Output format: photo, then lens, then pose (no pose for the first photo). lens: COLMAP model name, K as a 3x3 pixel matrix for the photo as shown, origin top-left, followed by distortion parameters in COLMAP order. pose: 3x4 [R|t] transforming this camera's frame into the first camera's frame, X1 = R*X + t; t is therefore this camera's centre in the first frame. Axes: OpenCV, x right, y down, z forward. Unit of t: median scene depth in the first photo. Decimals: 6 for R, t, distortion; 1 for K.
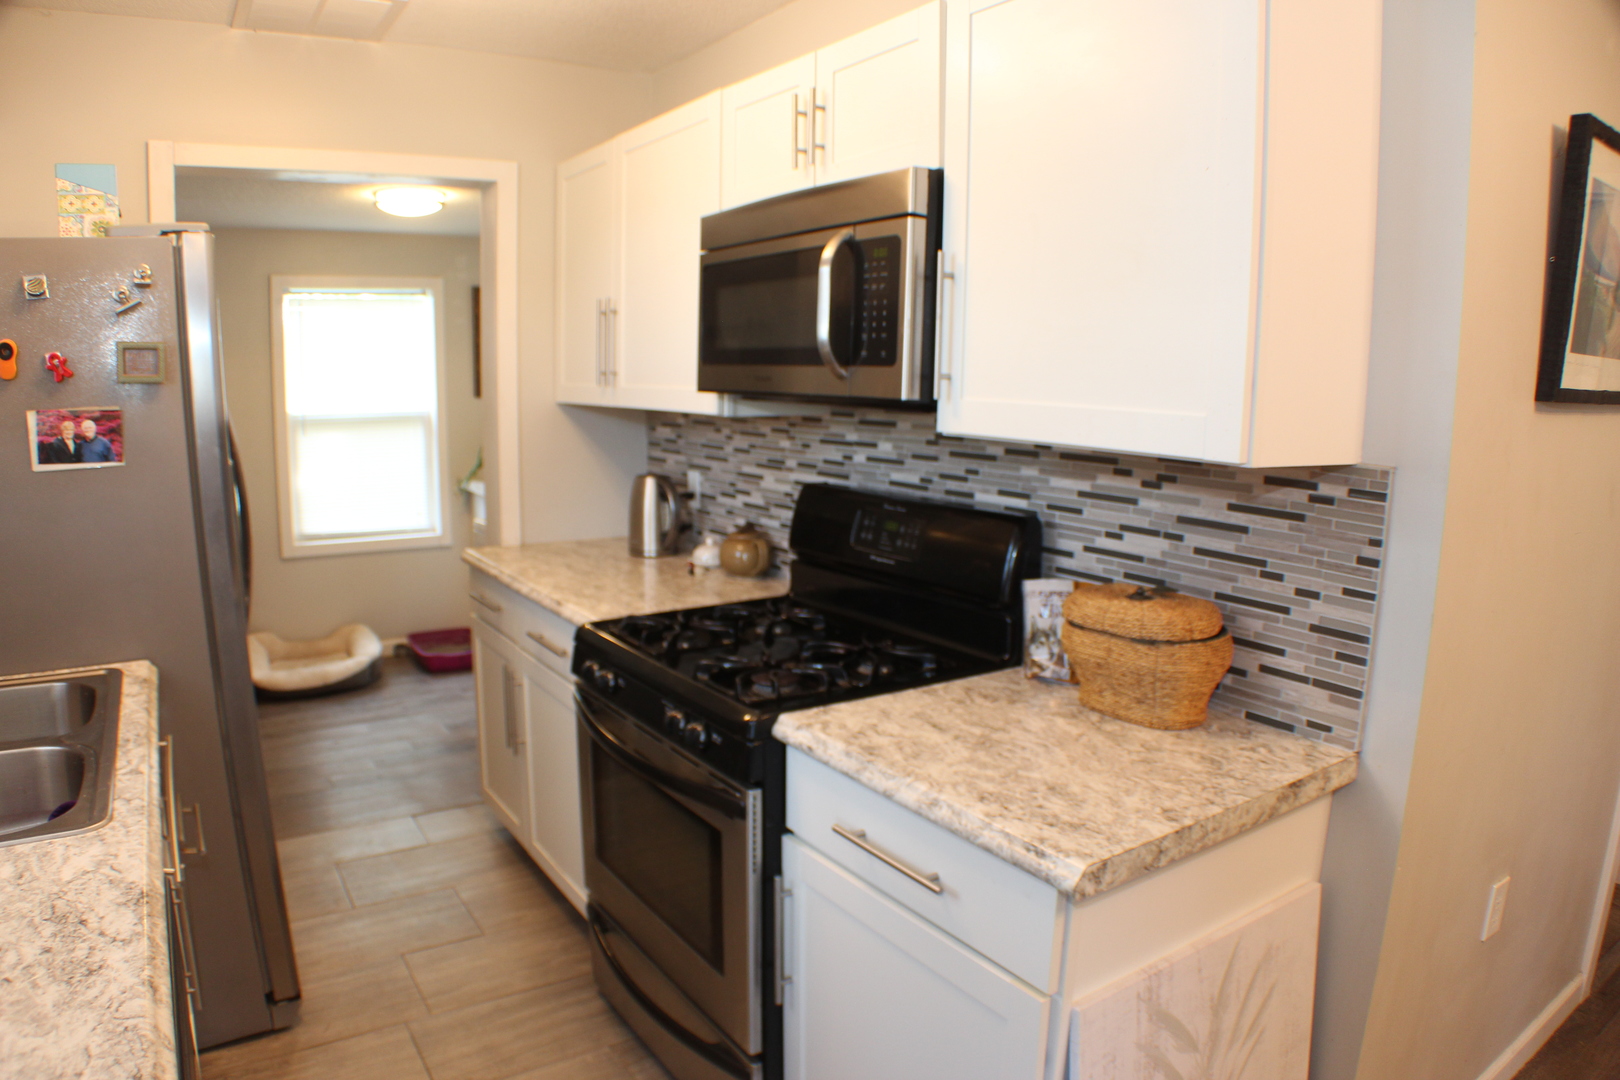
lens RADIAL K [[1034.6, 0, 812.1], [0, 1034.6, 564.2], [0, 0, 1]] dist [-0.217899, 0.084843]
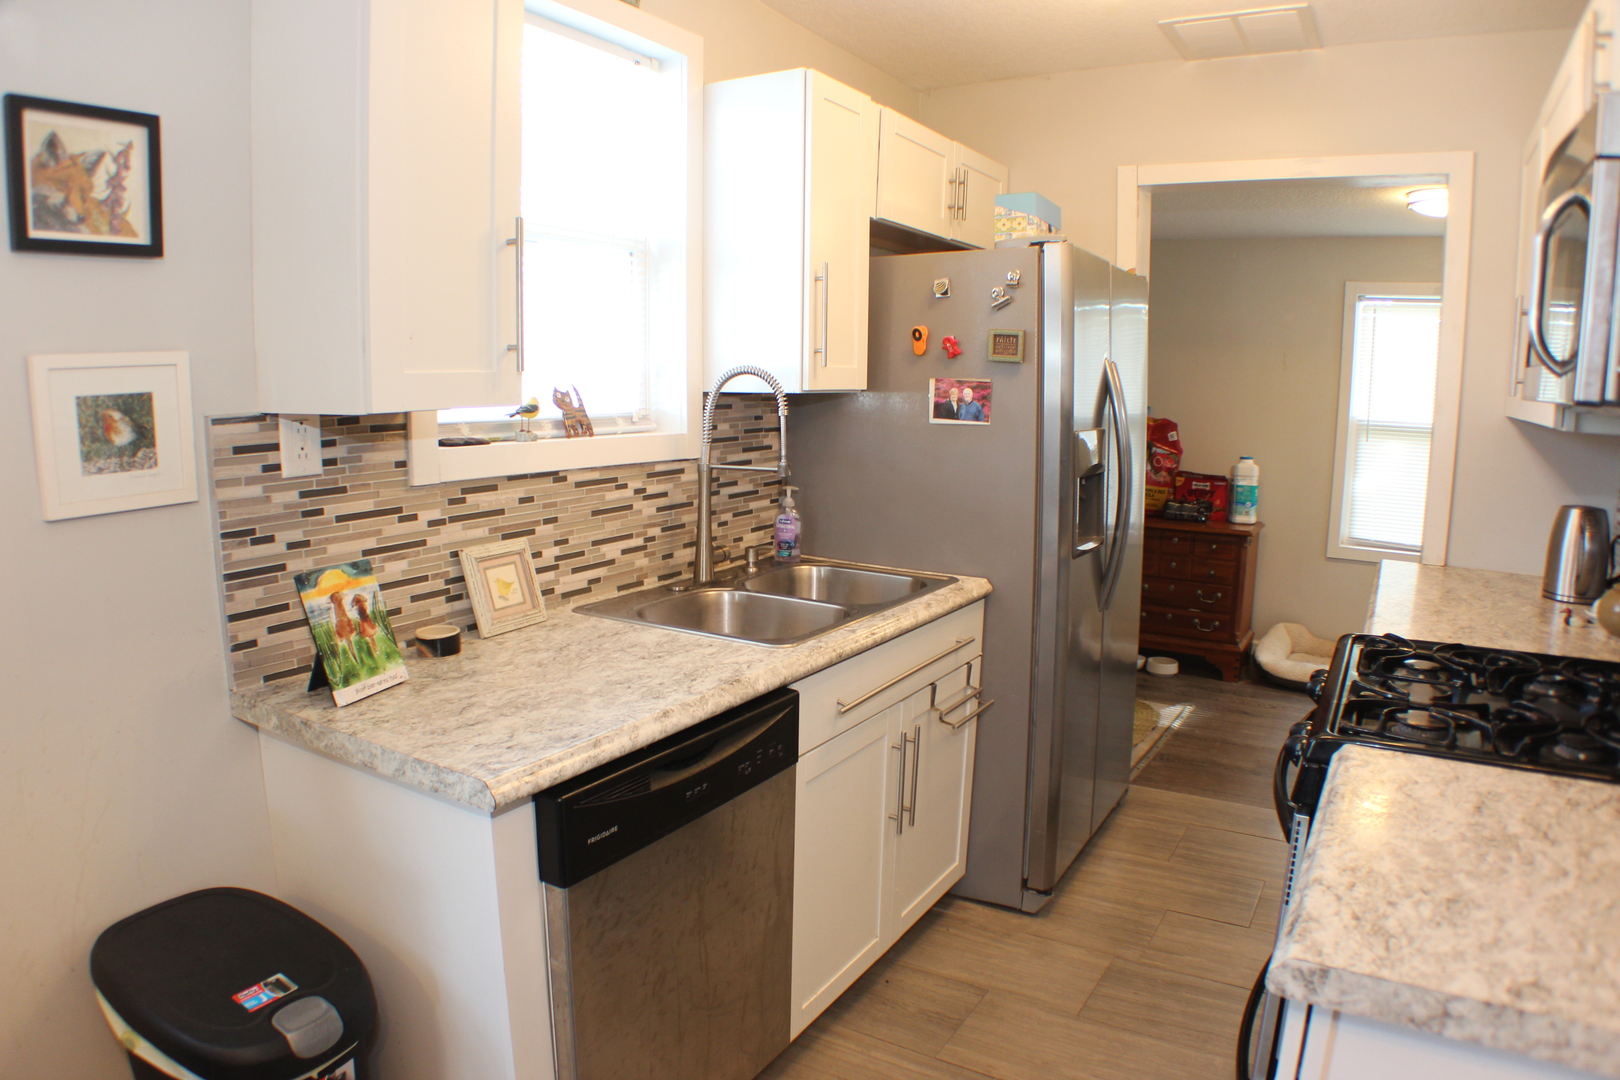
lens RADIAL K [[1034.6, 0, 812.1], [0, 1034.6, 564.2], [0, 0, 1]] dist [-0.217899, 0.084843]
pose [[0.428155, 0.155898, -0.890157, 0.453701], [-0.168342, 0.981526, 0.090929, -0.004681], [0.887887, 0.110919, 0.446490, 0.179752]]
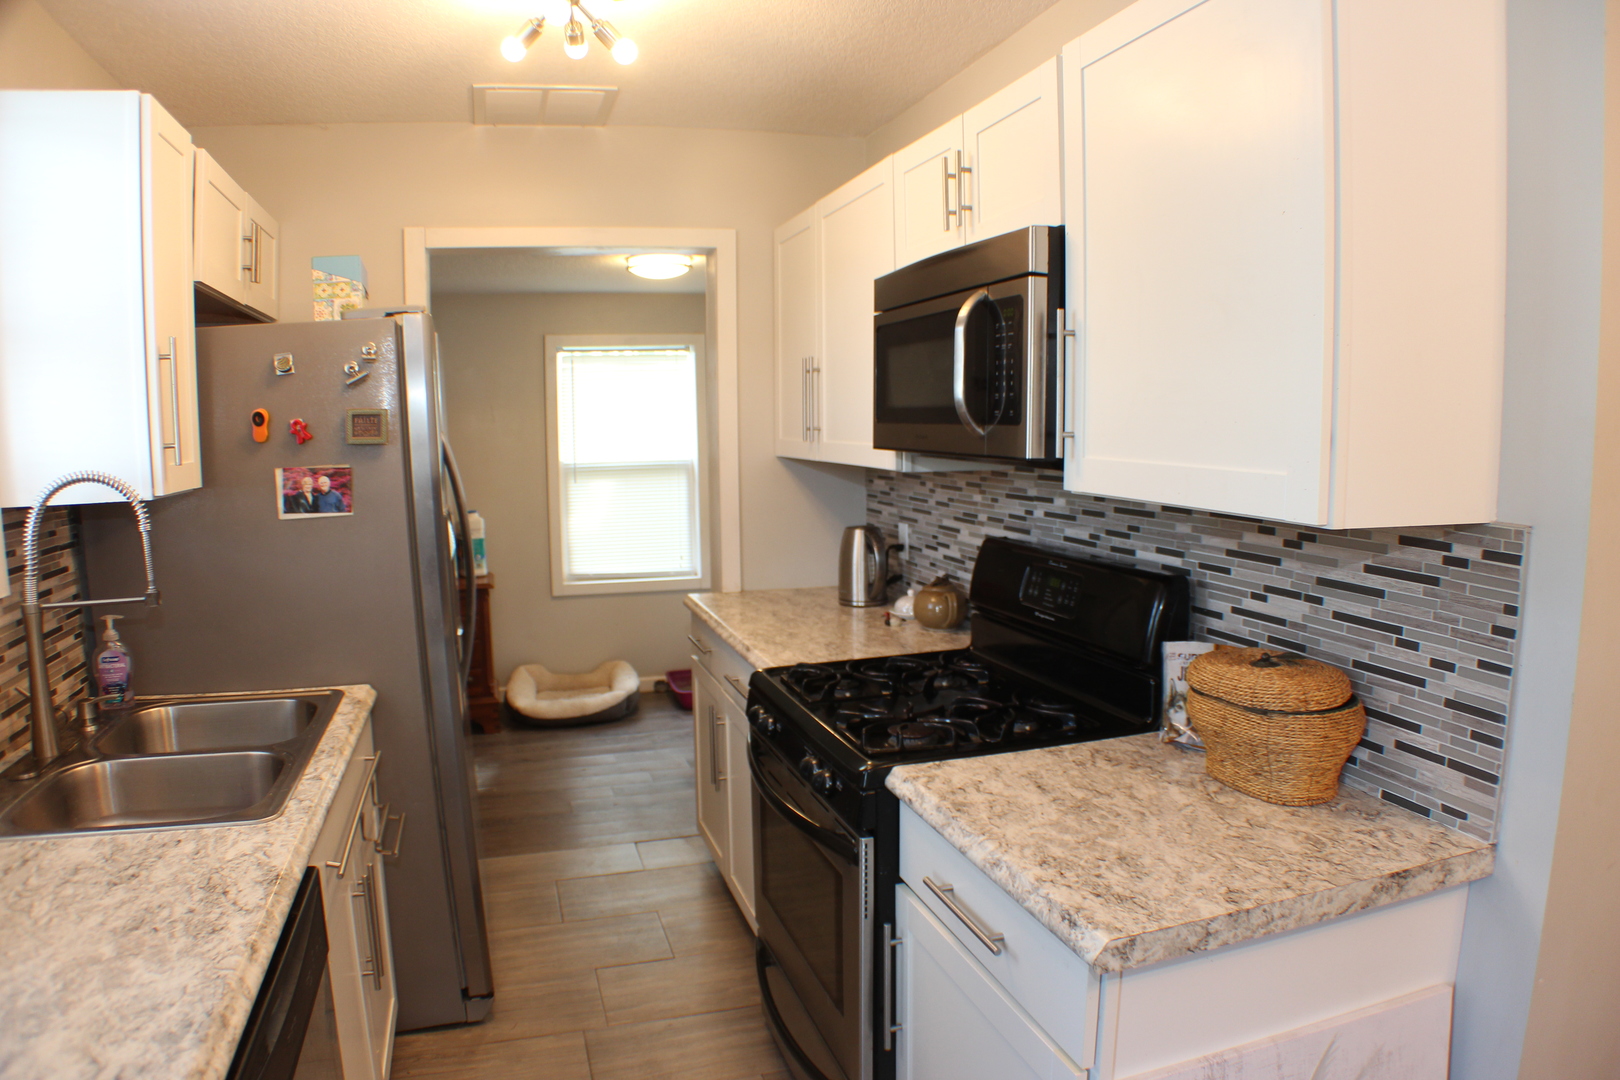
lens RADIAL K [[1034.6, 0, 812.1], [0, 1034.6, 564.2], [0, 0, 1]] dist [-0.217899, 0.084843]
pose [[0.958906, 0.013846, -0.283386, 0.162738], [-0.026531, 0.998808, -0.040972, -0.009969], [0.282481, 0.046807, 0.958130, -0.010156]]
